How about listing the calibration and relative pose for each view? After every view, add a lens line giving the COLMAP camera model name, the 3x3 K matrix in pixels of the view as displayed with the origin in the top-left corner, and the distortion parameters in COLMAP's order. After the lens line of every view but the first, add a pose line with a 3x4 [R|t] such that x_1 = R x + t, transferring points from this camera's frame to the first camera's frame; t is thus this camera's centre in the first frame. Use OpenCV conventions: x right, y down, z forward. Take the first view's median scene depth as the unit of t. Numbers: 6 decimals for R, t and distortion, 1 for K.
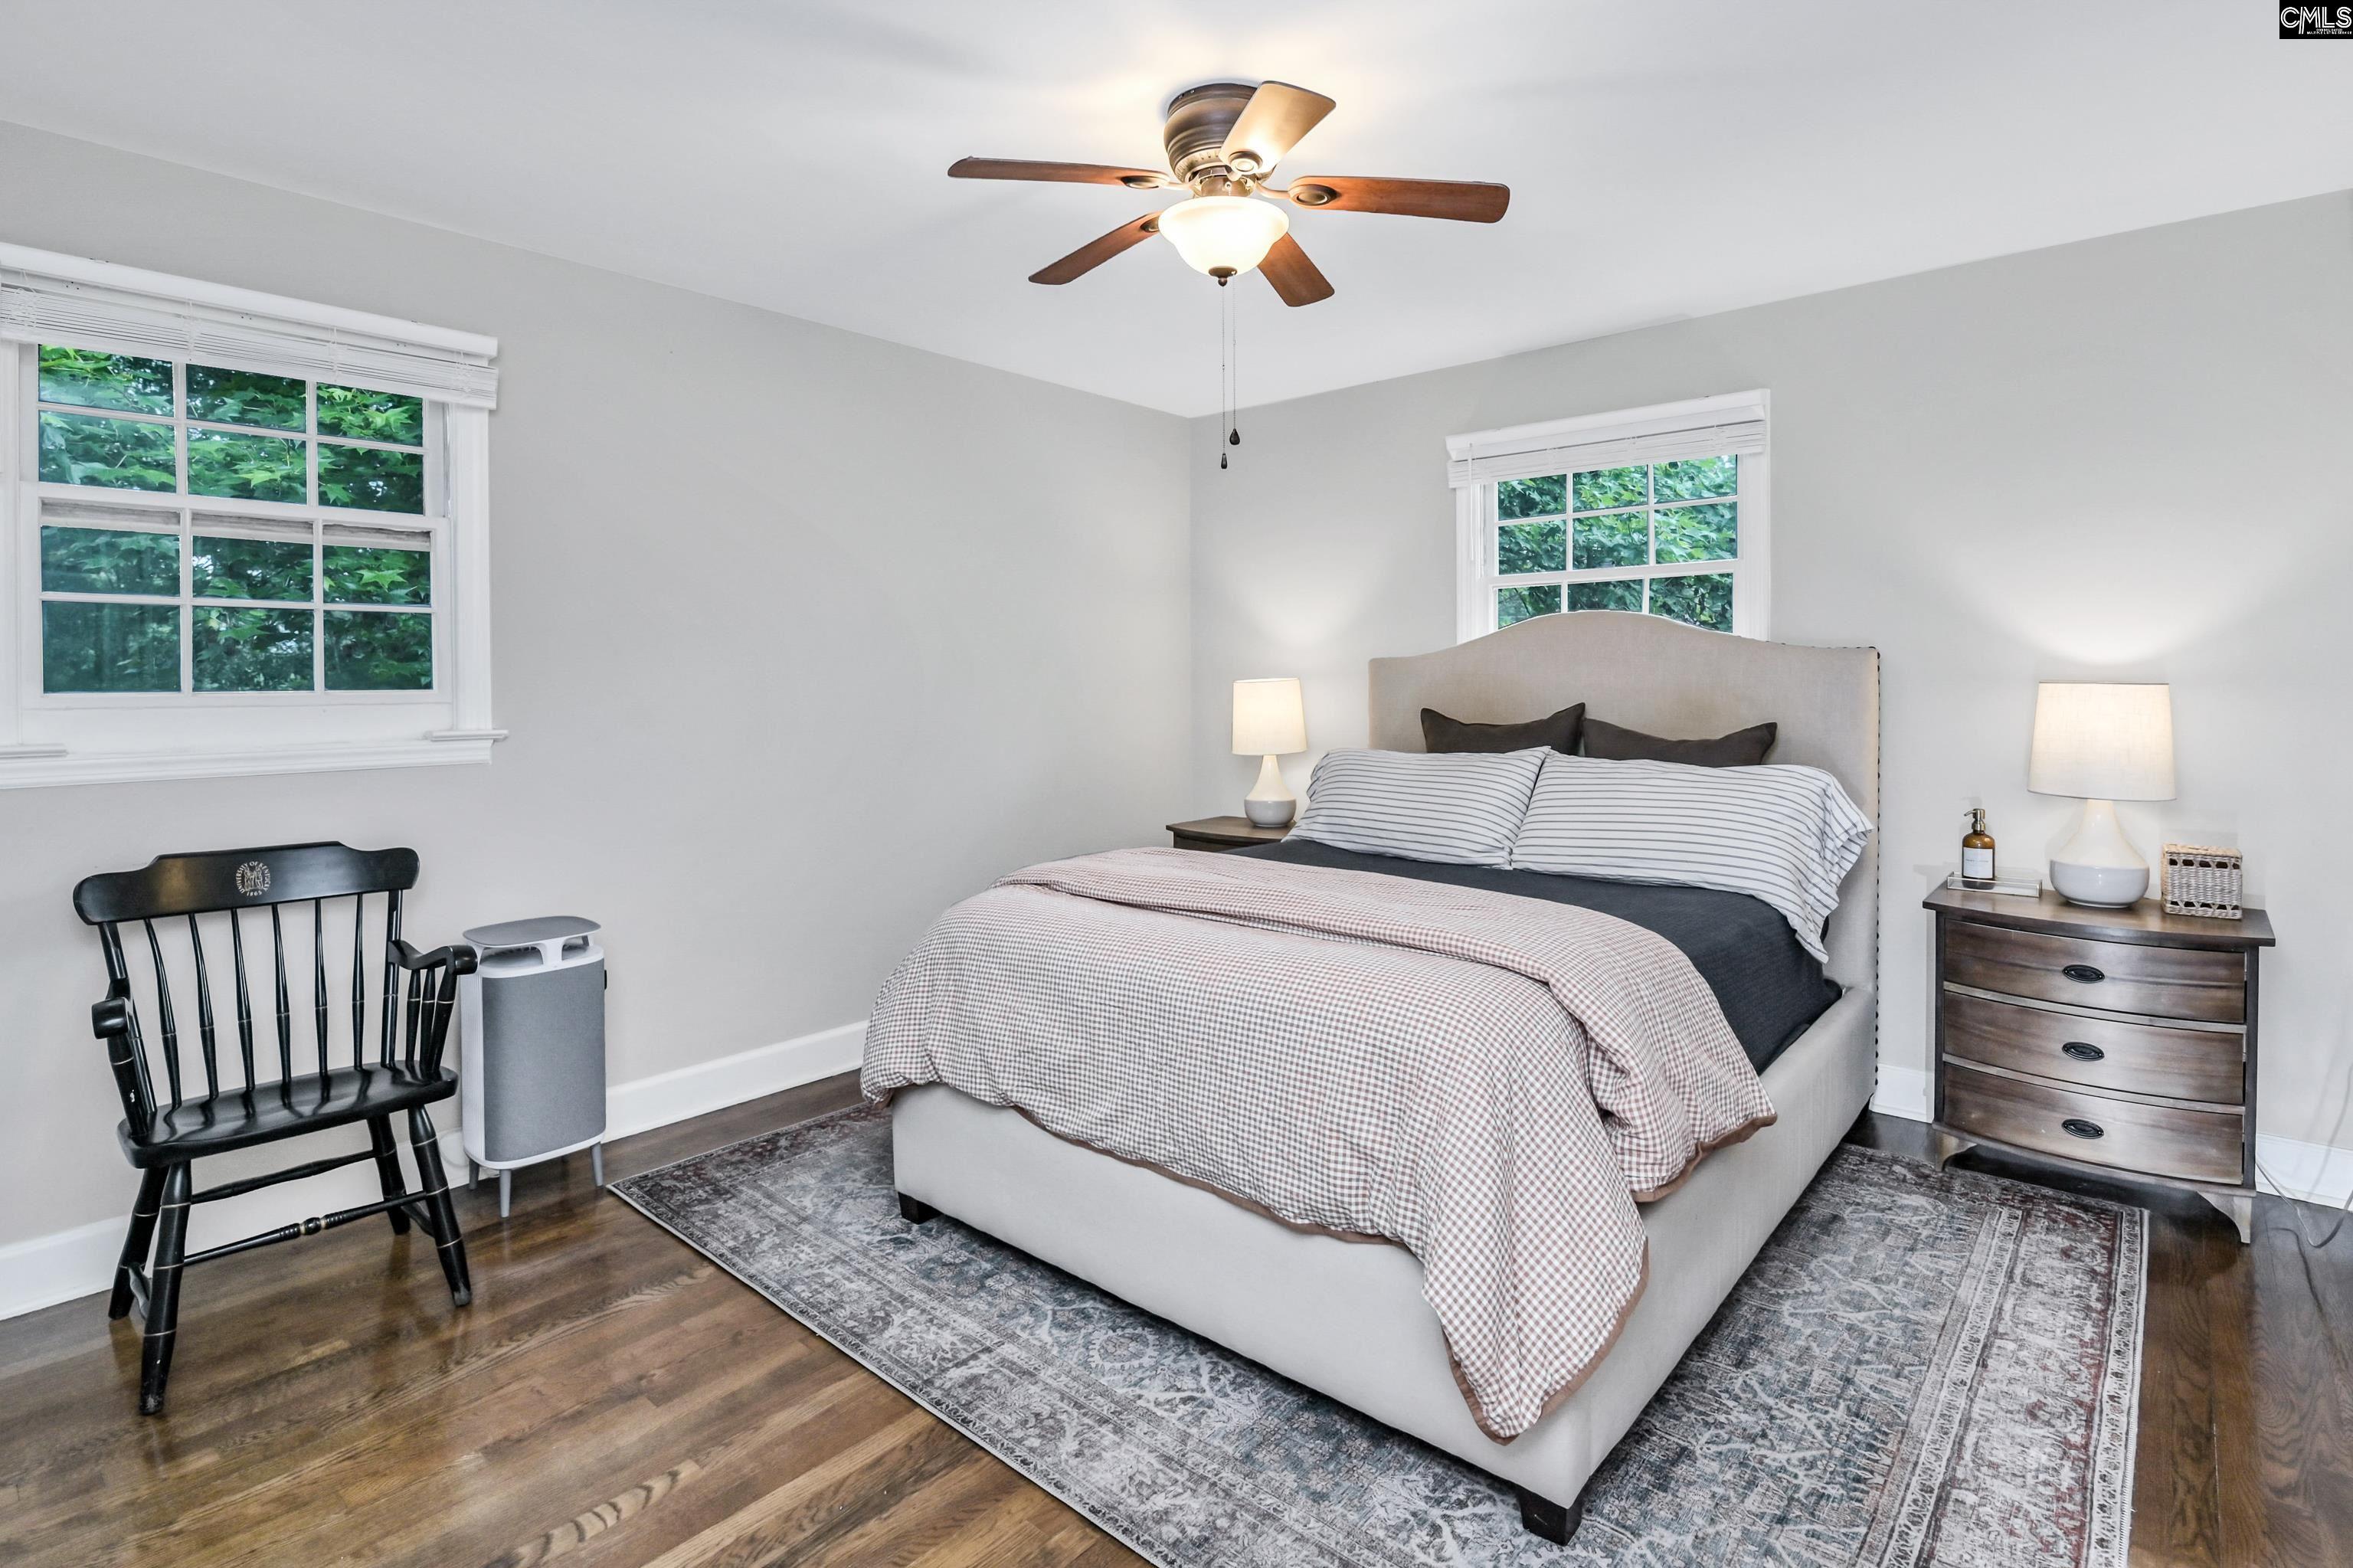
lens RADIAL K [[1146.9, 0, 1186.7], [0, 1146.9, 695.5], [0, 0, 1]] dist [-0.001246, -0.000140]
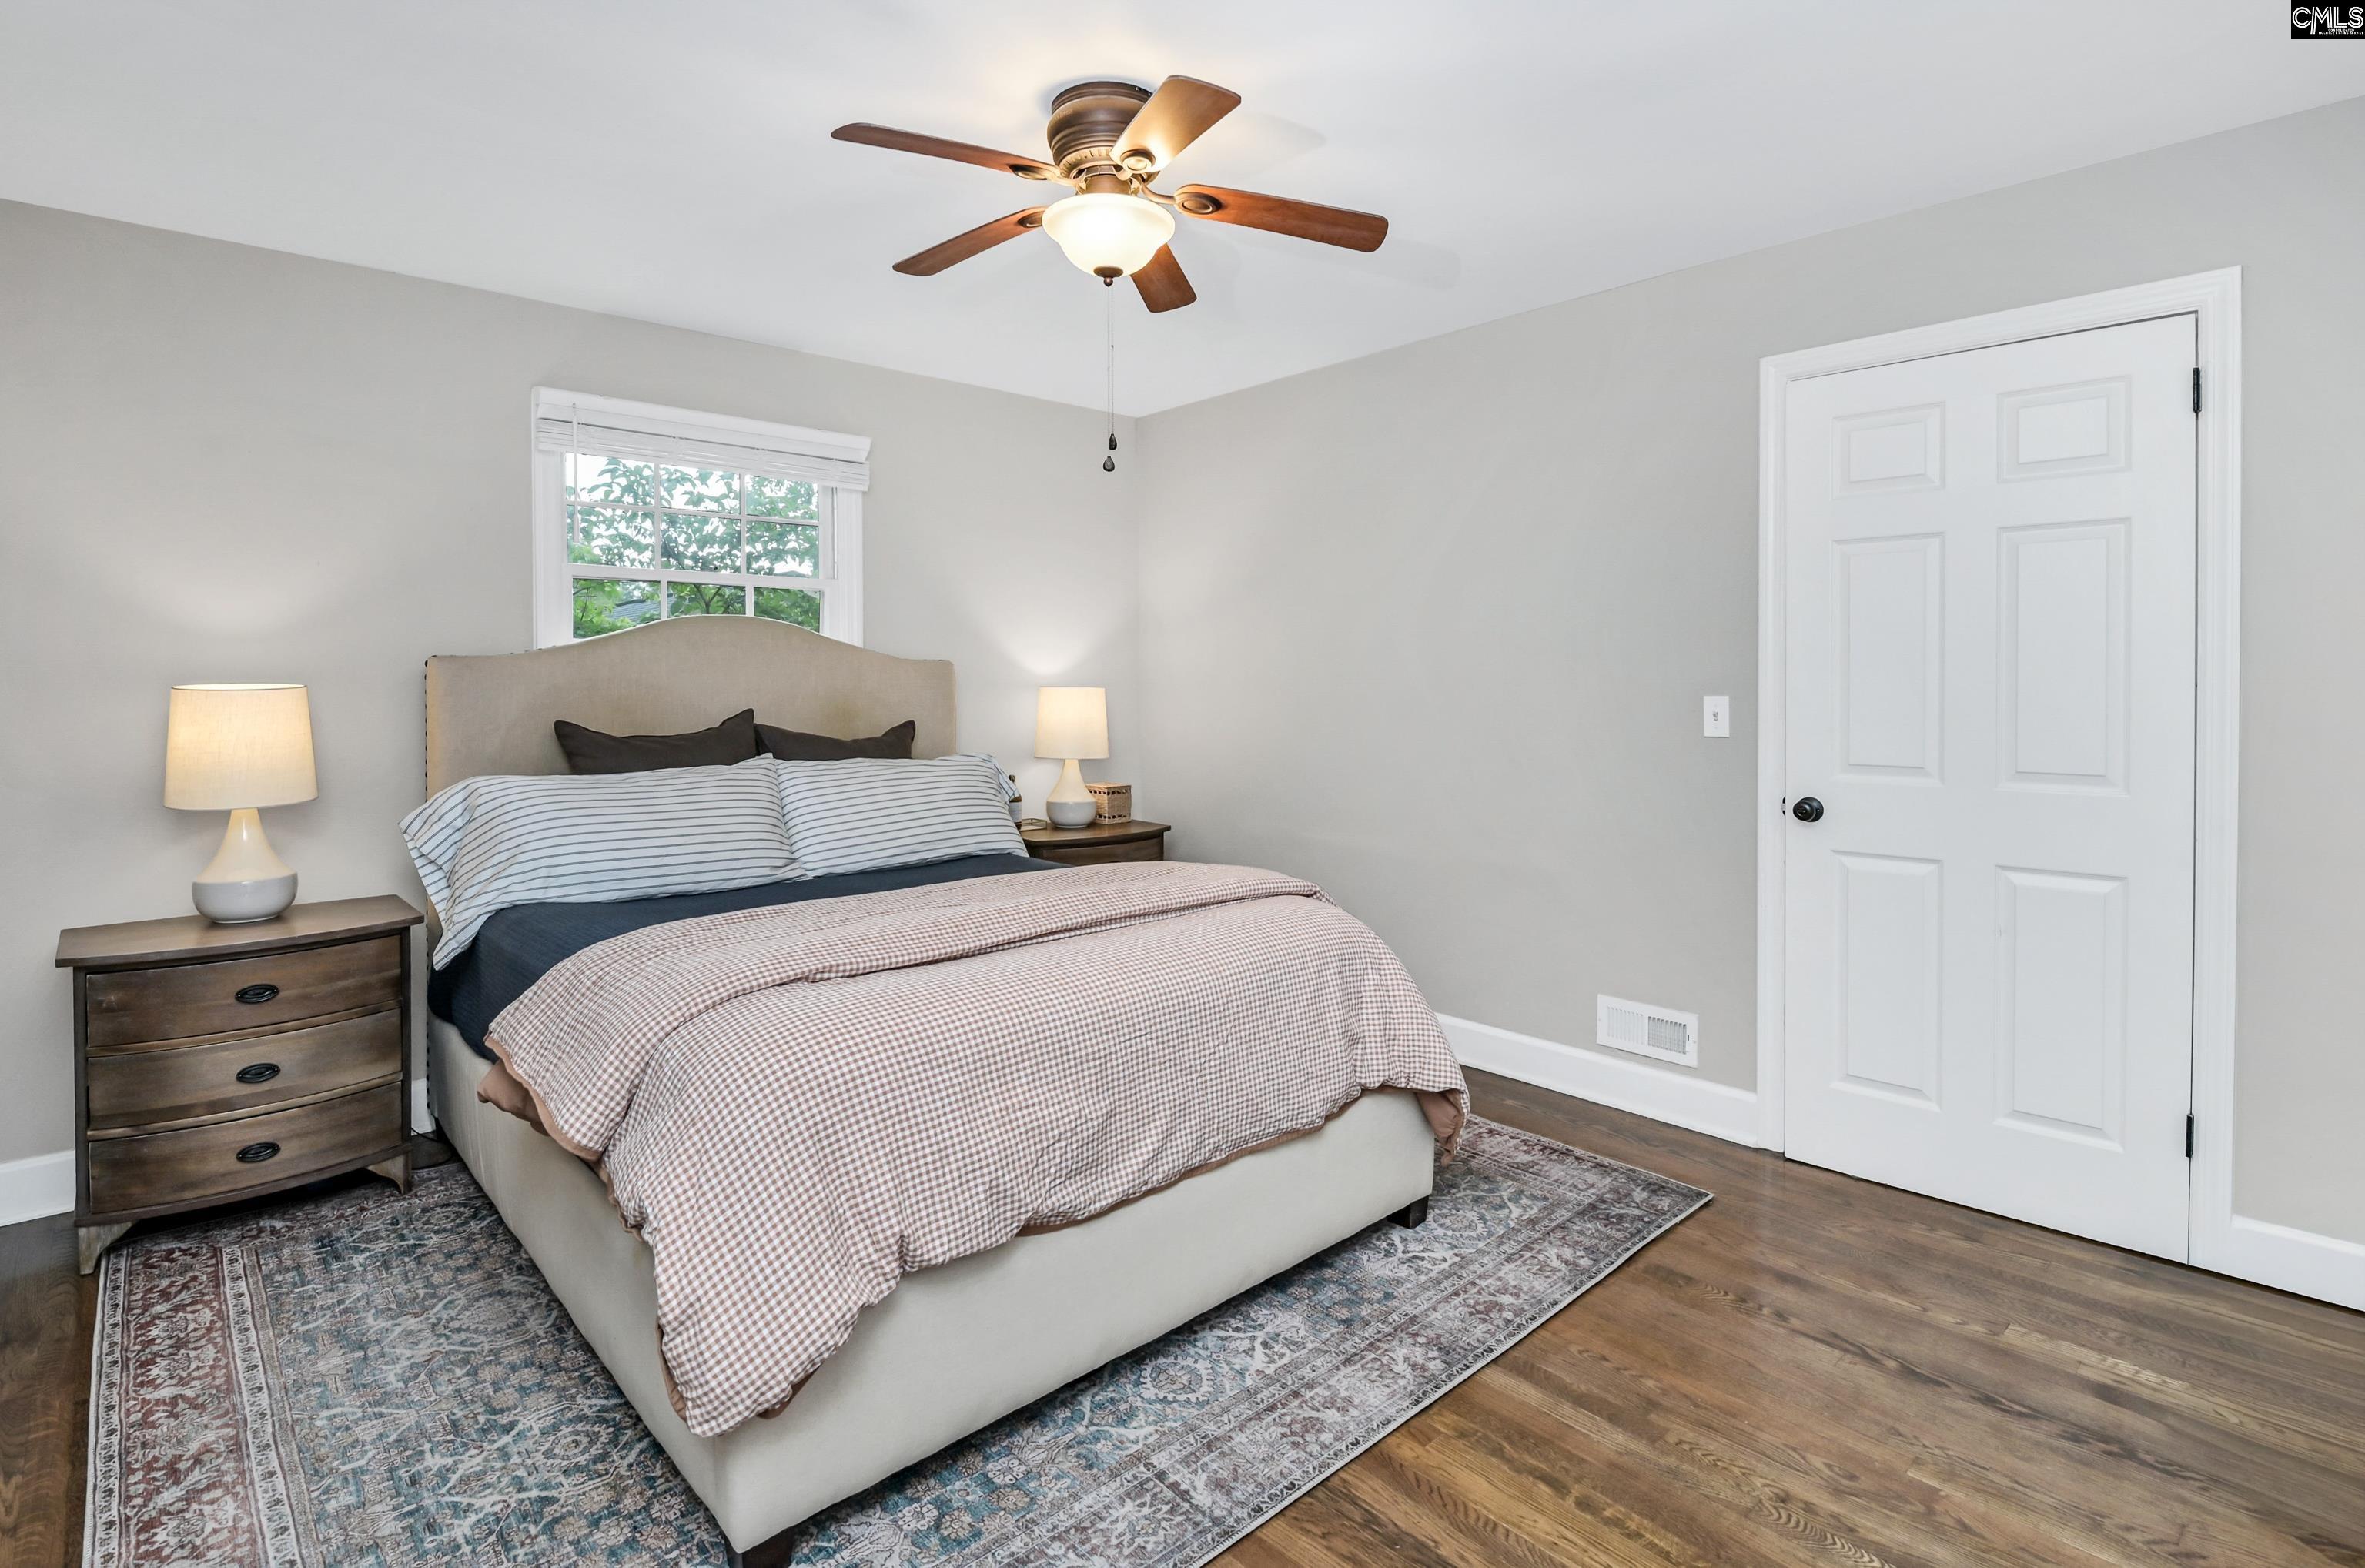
lens RADIAL K [[1152.7, 0, 1192.7], [0, 1152.7, 695.1], [0, 0, 1]] dist [-0.001246, -0.000140]
pose [[0.104320, -0.006087, 0.994525, -0.961319], [0.013235, 0.999901, 0.004732, -0.008011], [-0.994456, 0.012669, 0.104390, 0.836226]]
